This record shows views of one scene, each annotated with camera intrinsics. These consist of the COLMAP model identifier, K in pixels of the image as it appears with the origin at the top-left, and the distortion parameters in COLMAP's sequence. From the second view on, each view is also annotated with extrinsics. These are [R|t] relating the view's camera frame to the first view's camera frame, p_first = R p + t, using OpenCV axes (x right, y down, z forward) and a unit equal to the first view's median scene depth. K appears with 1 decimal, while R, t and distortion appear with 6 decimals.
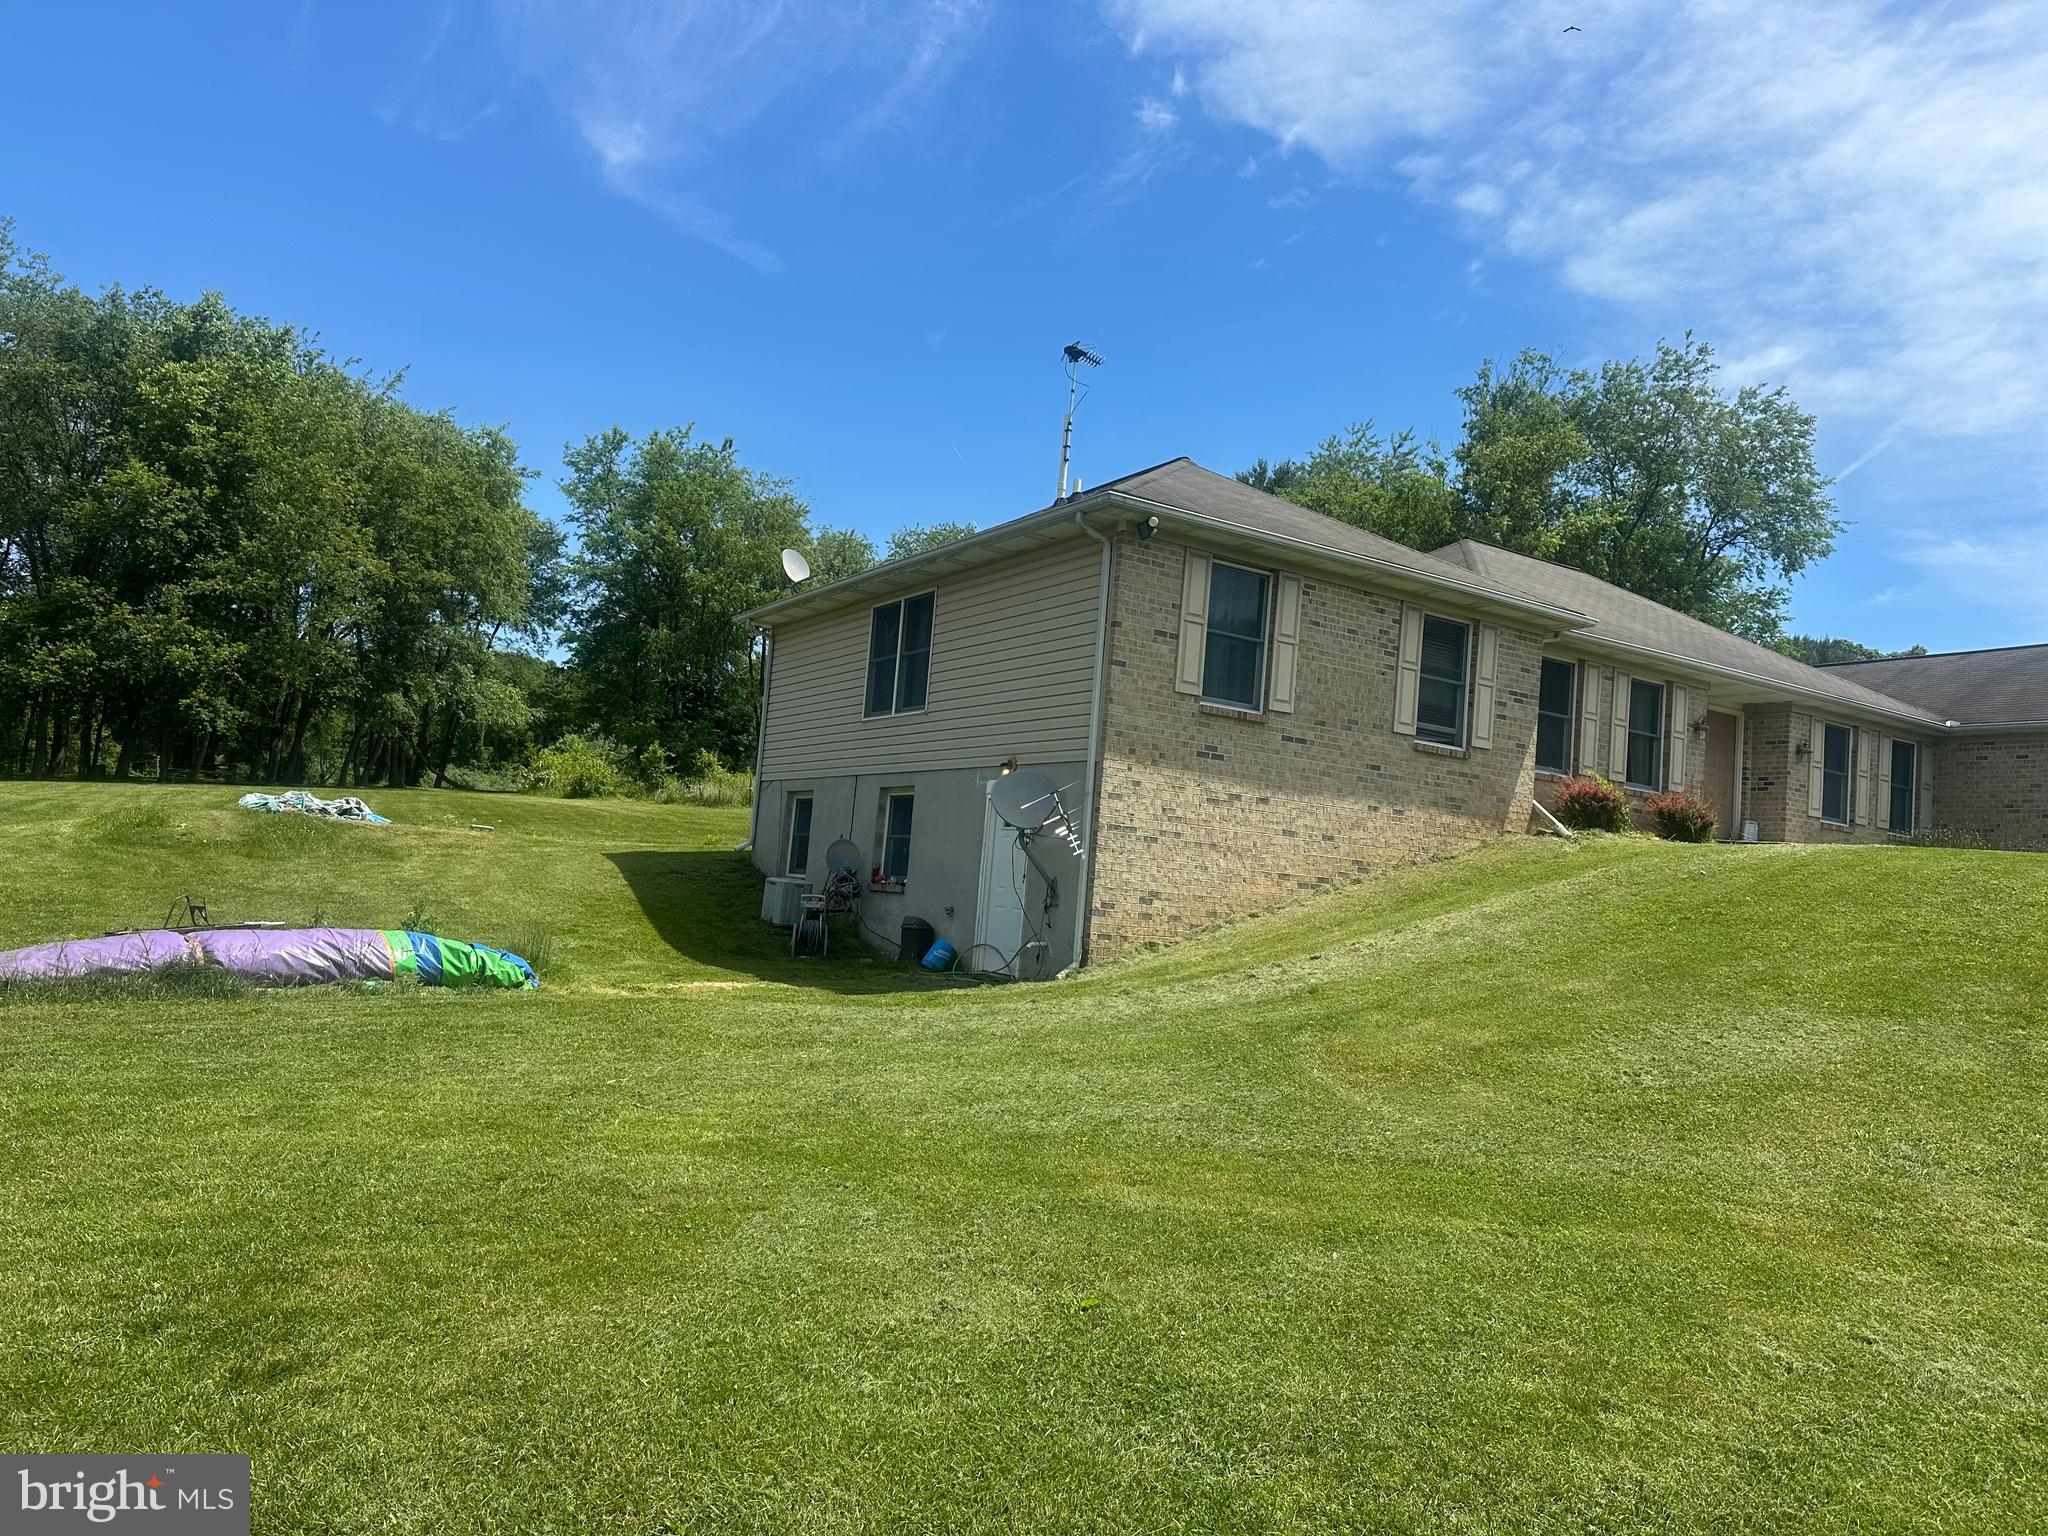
lens RADIAL K [[1203.8, 0, 1018.8], [0, 1203.8, 752.0], [0, 0, 1]] dist [0.061010, -0.000583]
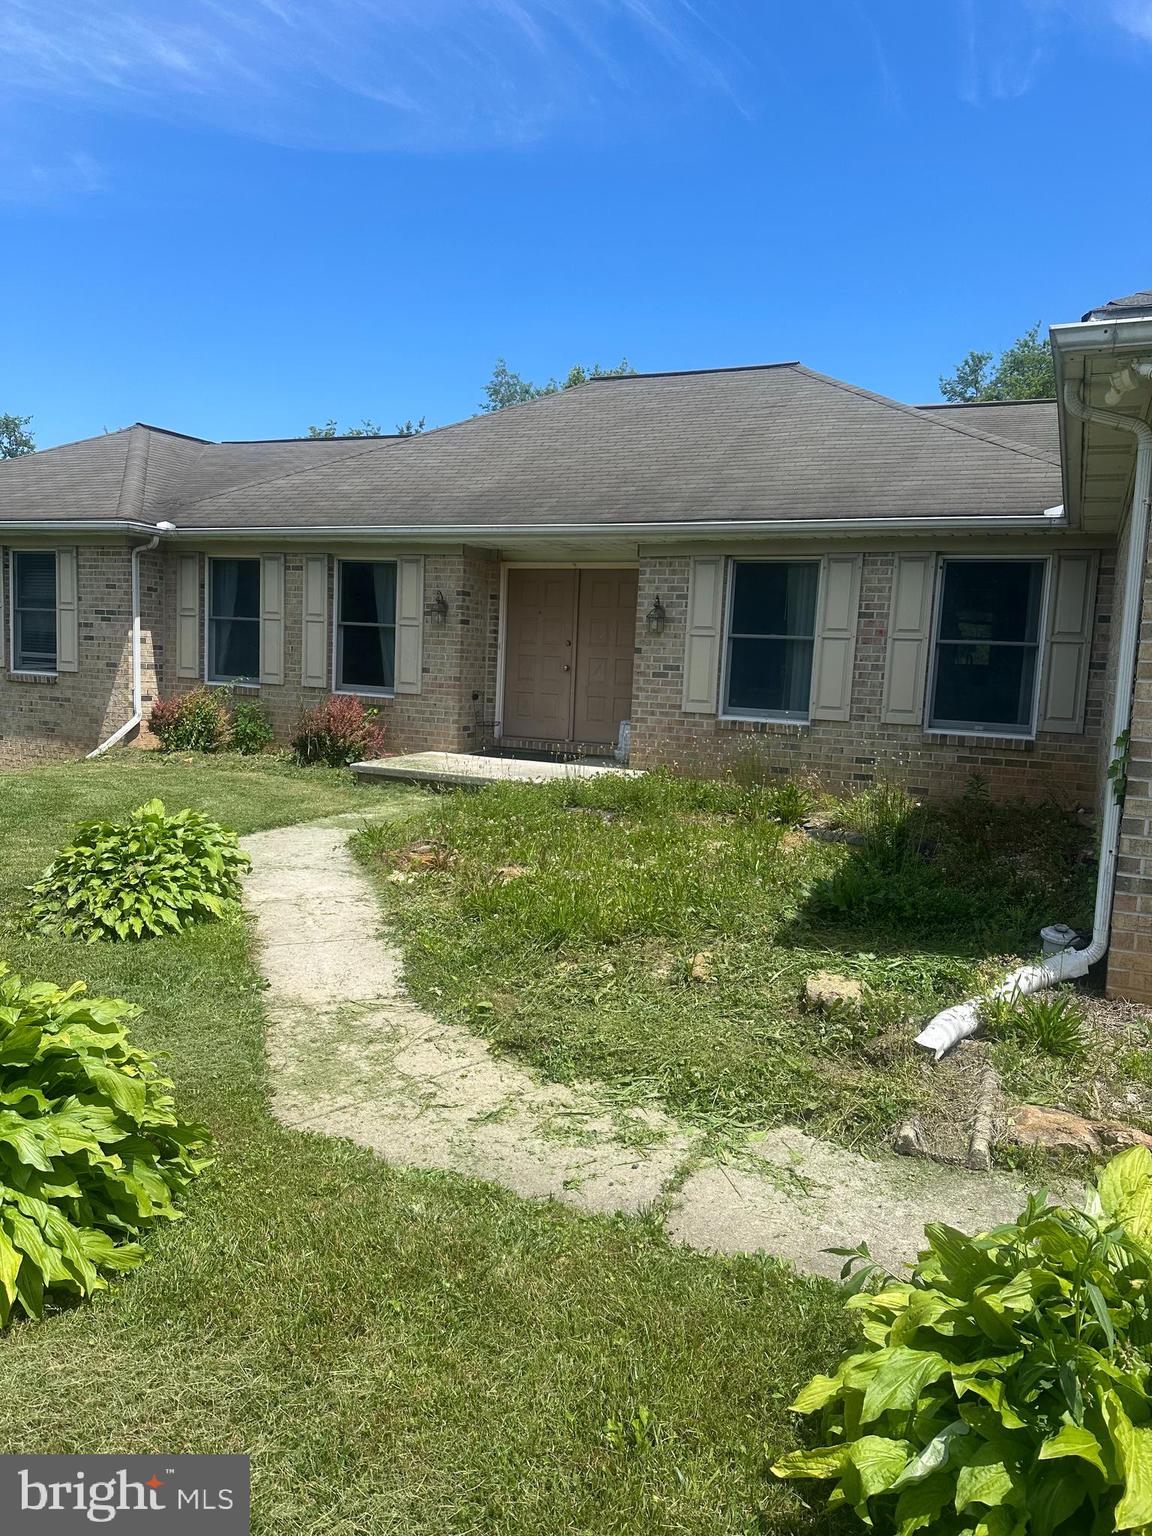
lens RADIAL K [[1003.7, 0, 576.0], [0, 1003.7, 768.0], [0, 0, 1]] dist [0.041703, -0.002429]
pose [[0.593561, 0.007884, -0.804750, 1.328185], [0.074655, 0.995101, 0.064812, 0.054435], [0.801319, -0.098549, 0.590064, 0.830154]]
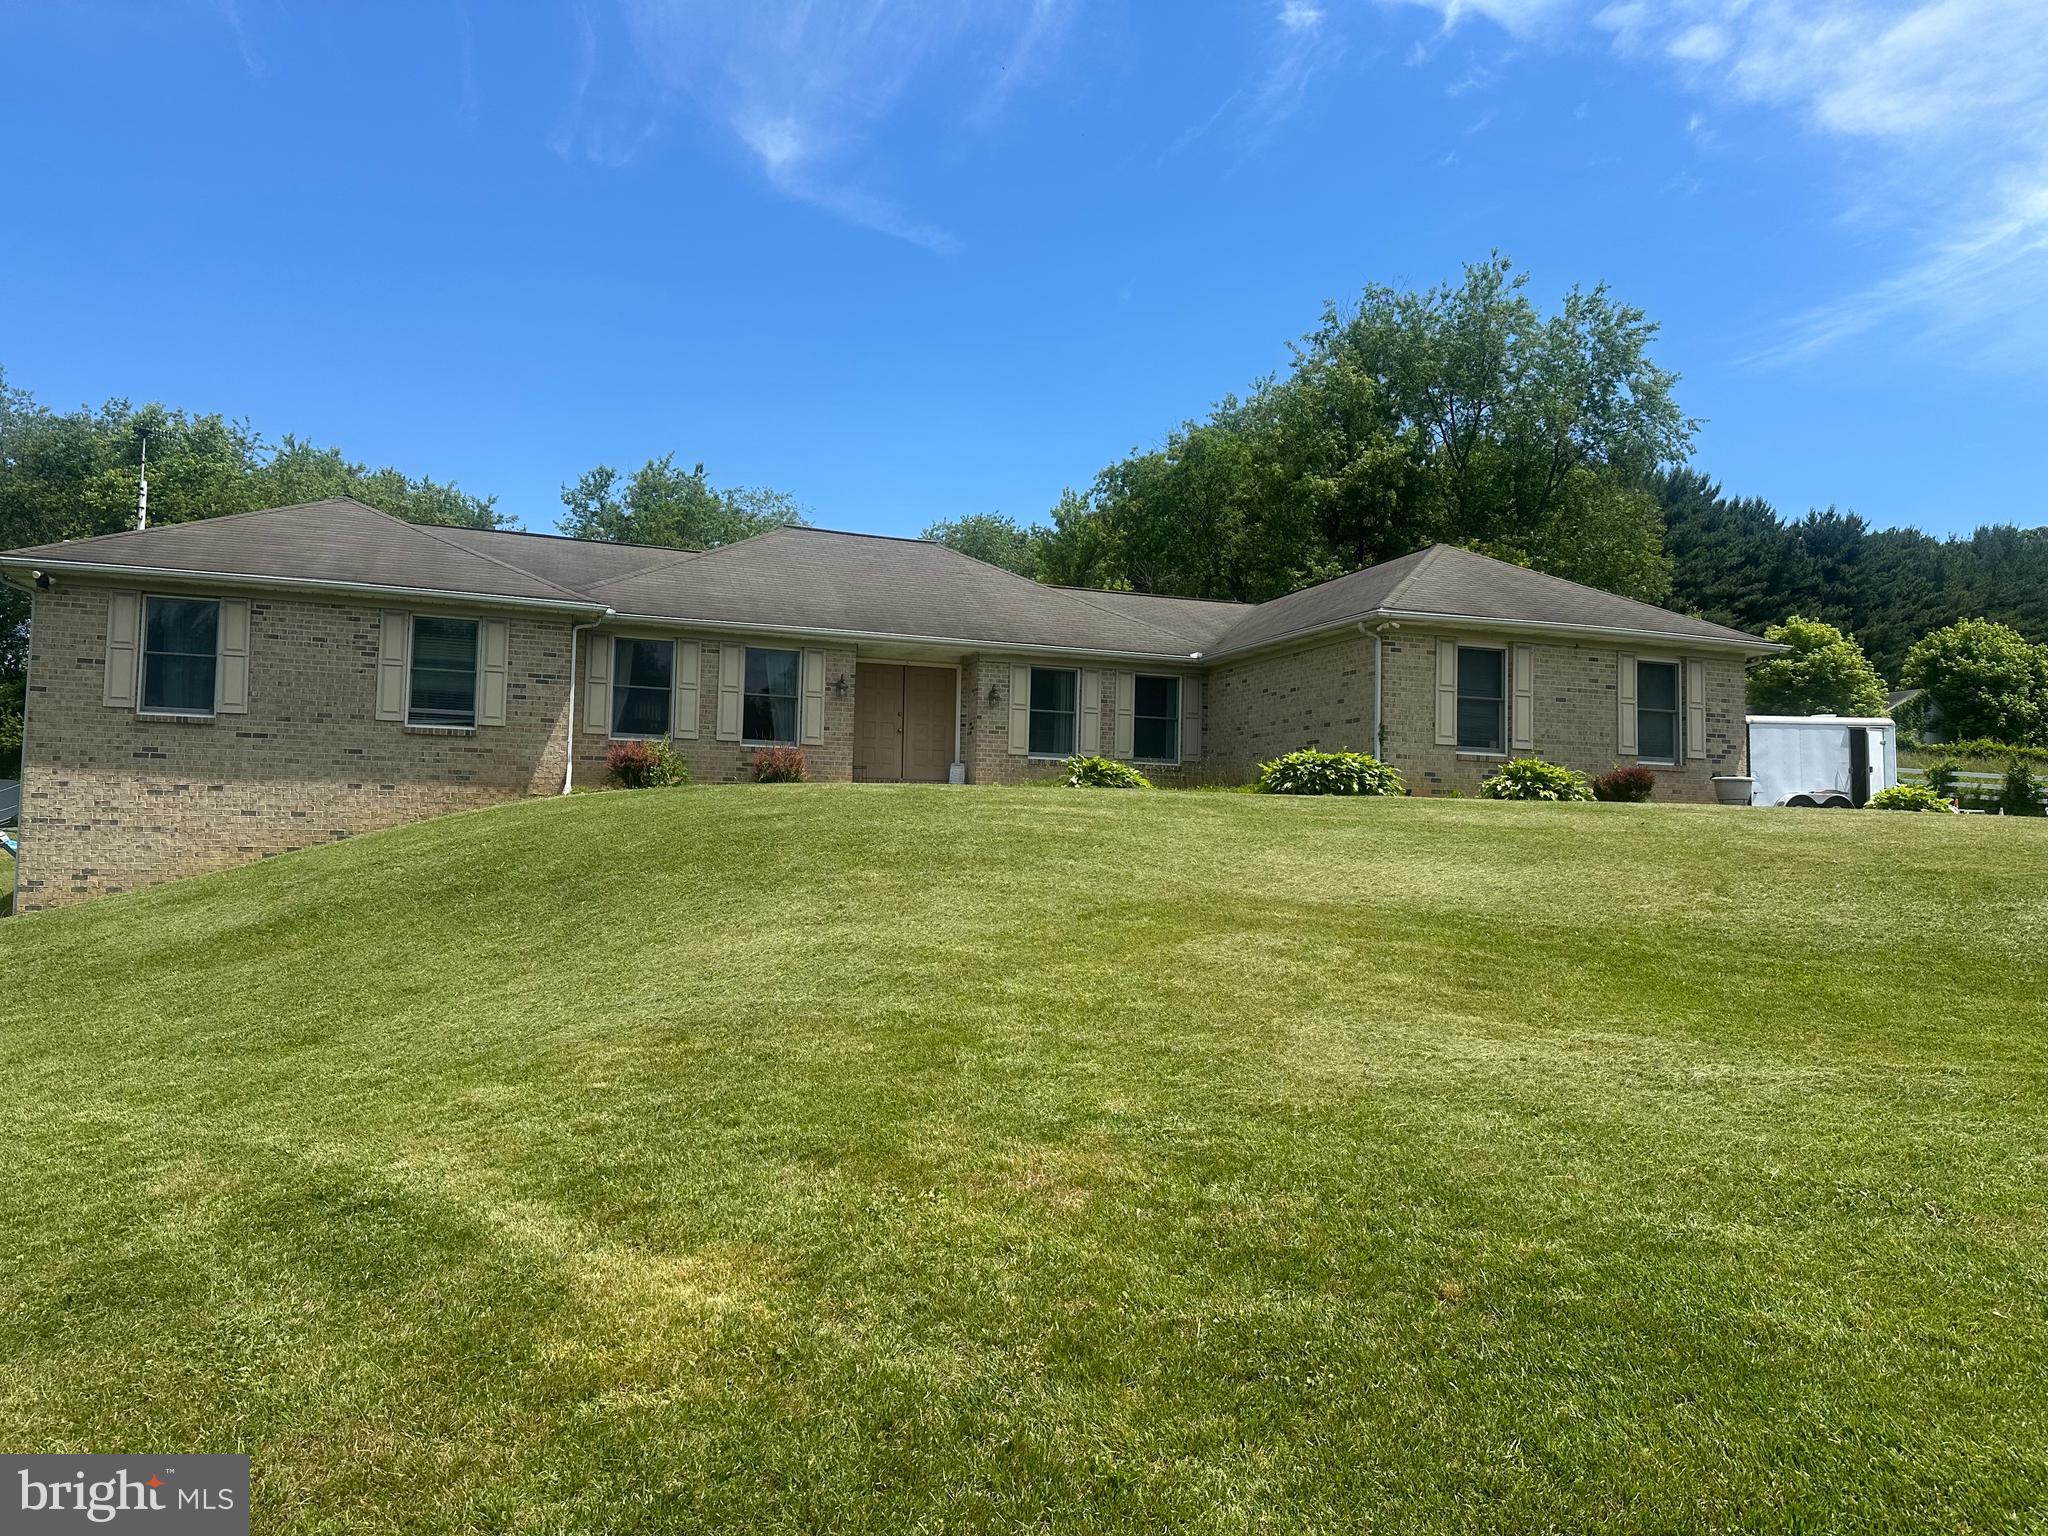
lens RADIAL K [[1338.2, 0, 1024.0], [0, 1338.2, 768.0], [0, 0, 1]] dist [0.041703, -0.002429]
pose [[0.982046, -0.088257, -0.166725, 1.091471], [0.089546, 0.995983, 0.000220, 0.082200], [0.166036, -0.015146, 0.986003, -0.185546]]
